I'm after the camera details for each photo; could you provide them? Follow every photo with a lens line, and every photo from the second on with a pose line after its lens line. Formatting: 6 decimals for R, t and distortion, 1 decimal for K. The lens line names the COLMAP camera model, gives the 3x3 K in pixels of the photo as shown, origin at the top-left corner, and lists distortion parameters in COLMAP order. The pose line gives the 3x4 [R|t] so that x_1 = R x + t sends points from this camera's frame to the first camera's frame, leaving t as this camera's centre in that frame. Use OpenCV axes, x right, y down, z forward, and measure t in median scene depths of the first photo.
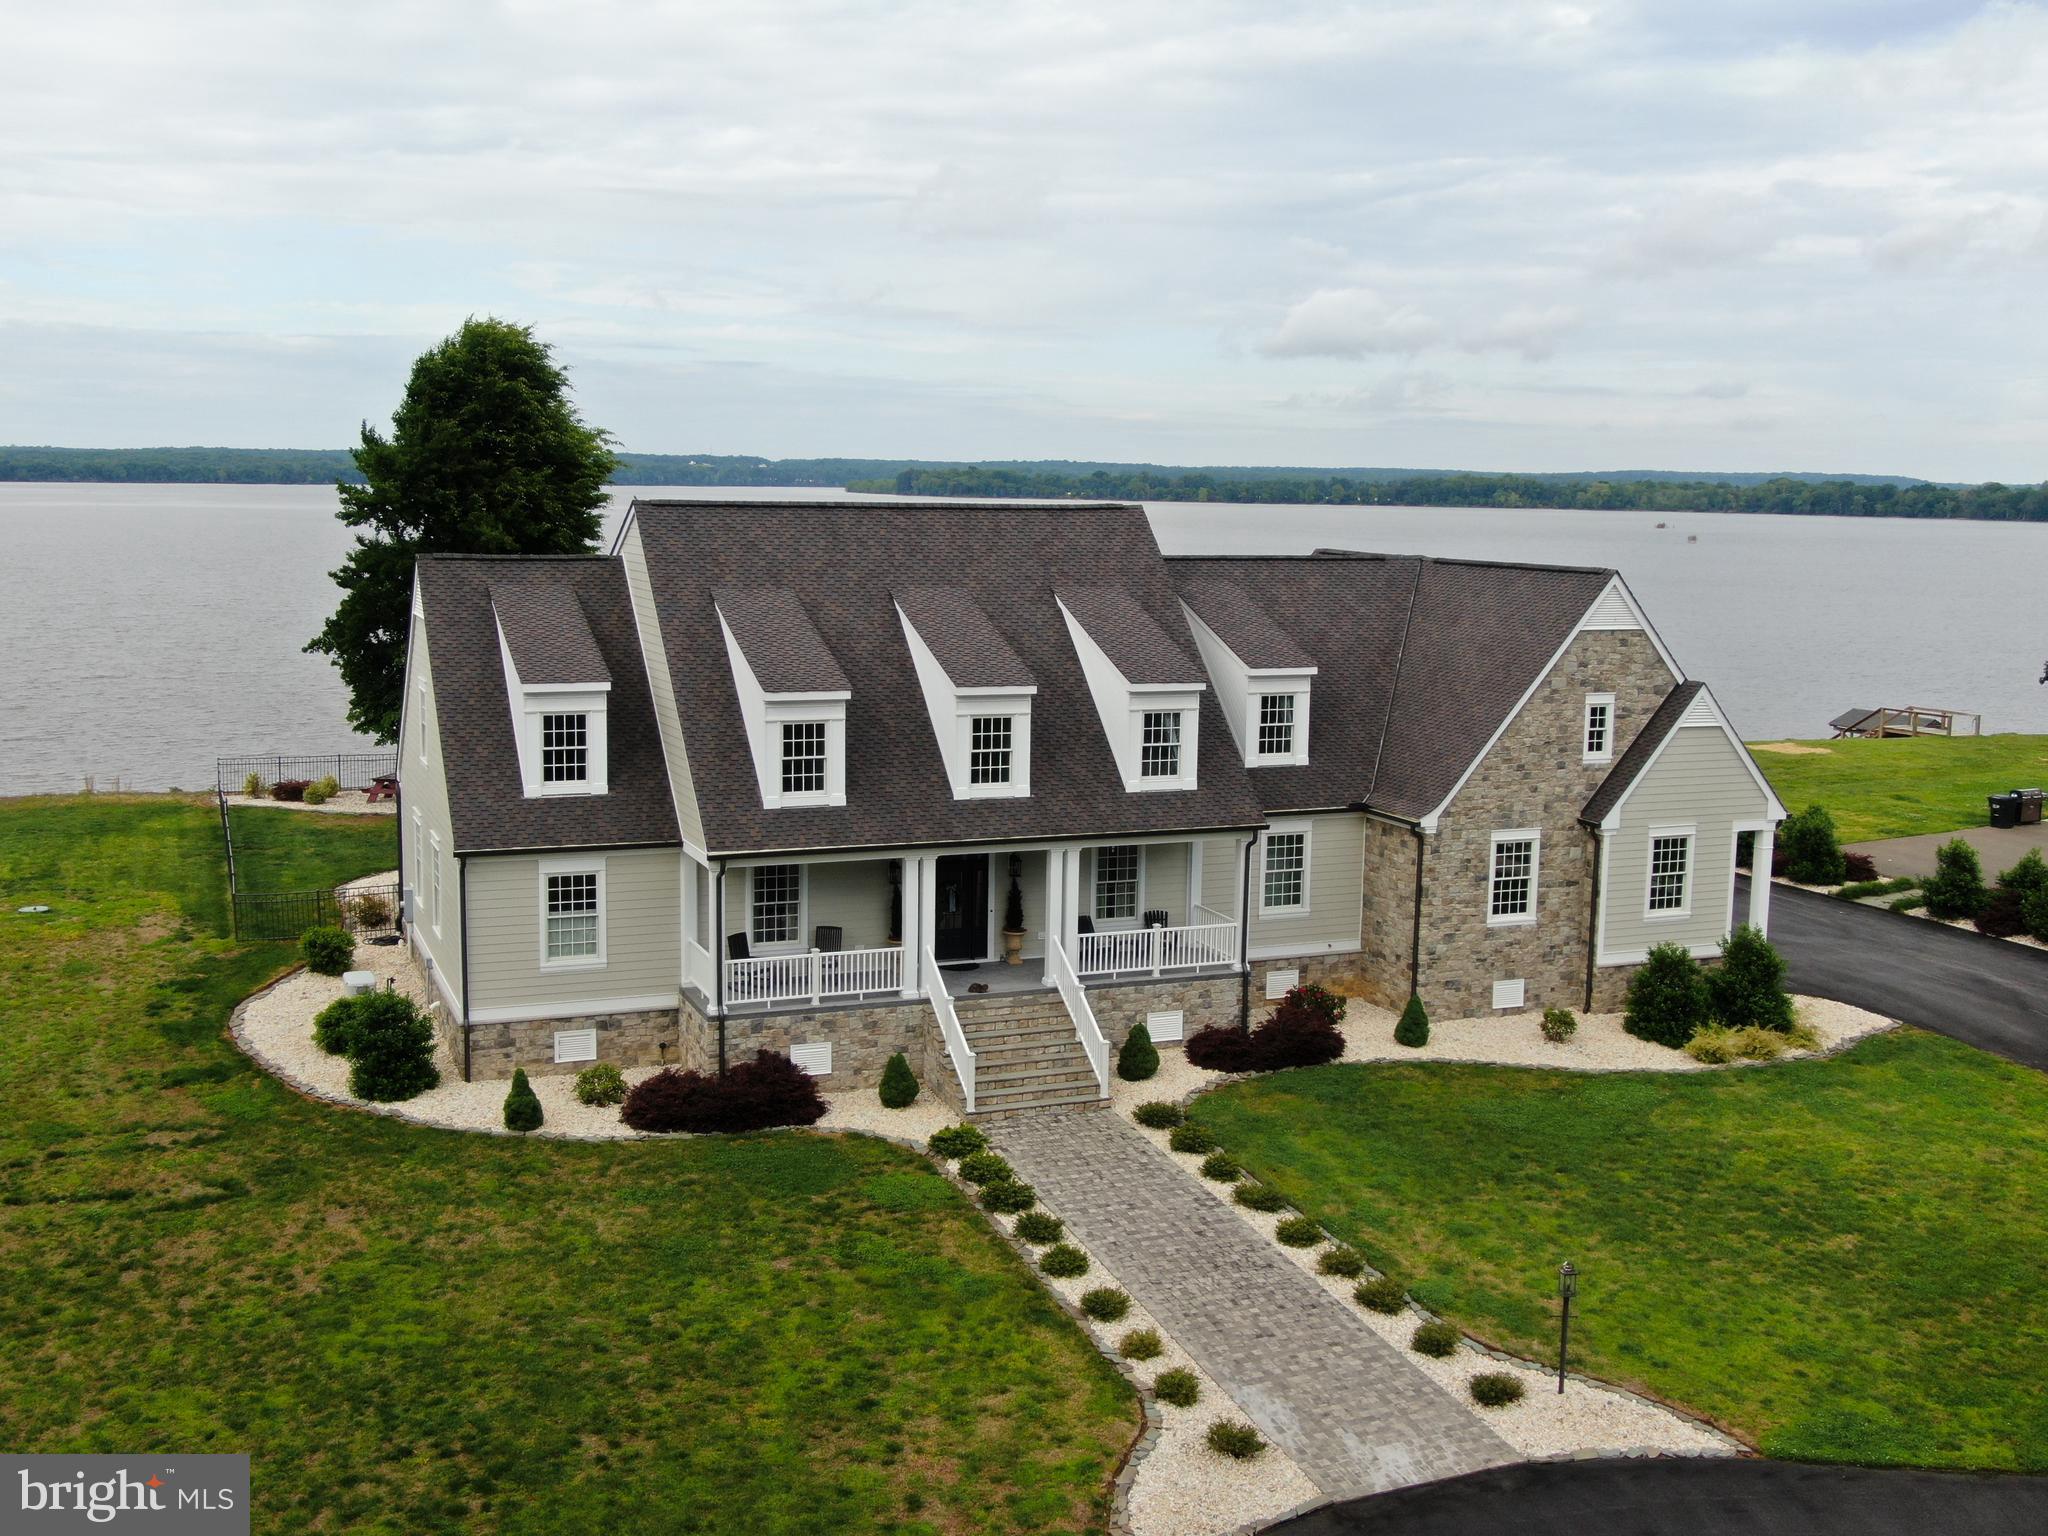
lens RADIAL K [[2095.2, 0, 1029.0], [0, 2095.2, 761.2], [0, 0, 1]] dist [0.008749, 0.000000]
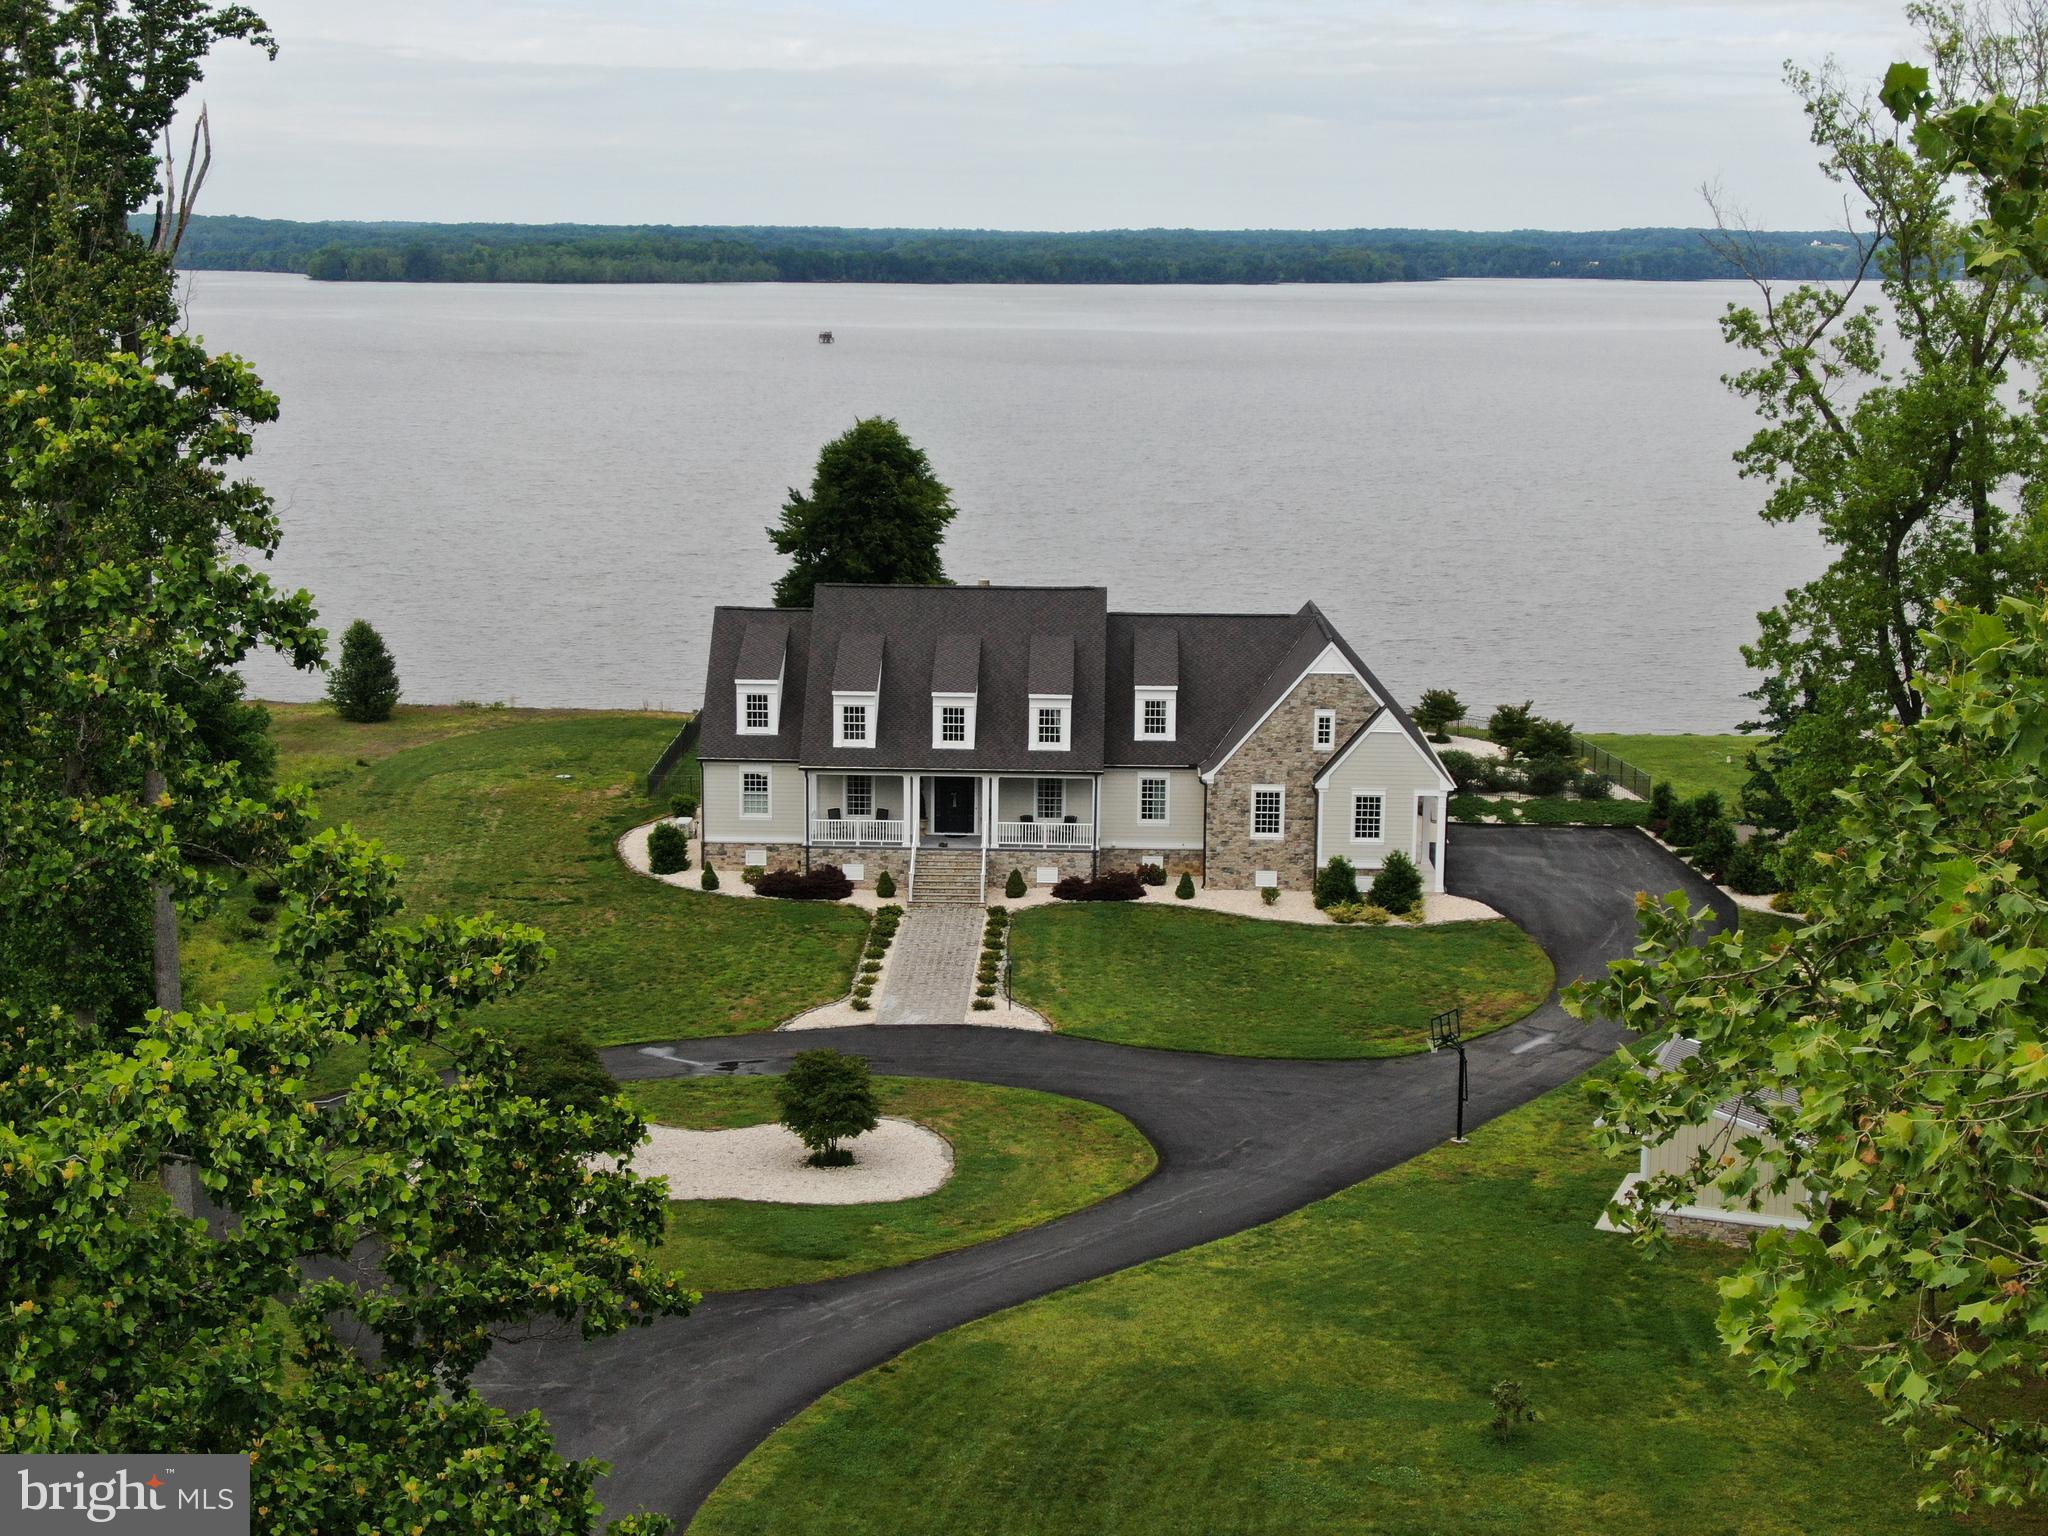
lens RADIAL K [[2877.1, 0, 1022.7], [0, 2877.1, 773.1], [0, 0, 1]] dist [0.240757, 0.000000]
pose [[0.915824, 0.064964, -0.396291, 1.009668], [-0.050786, 0.997641, 0.046177, -0.079105], [0.398356, -0.022164, 0.916963, -1.309088]]
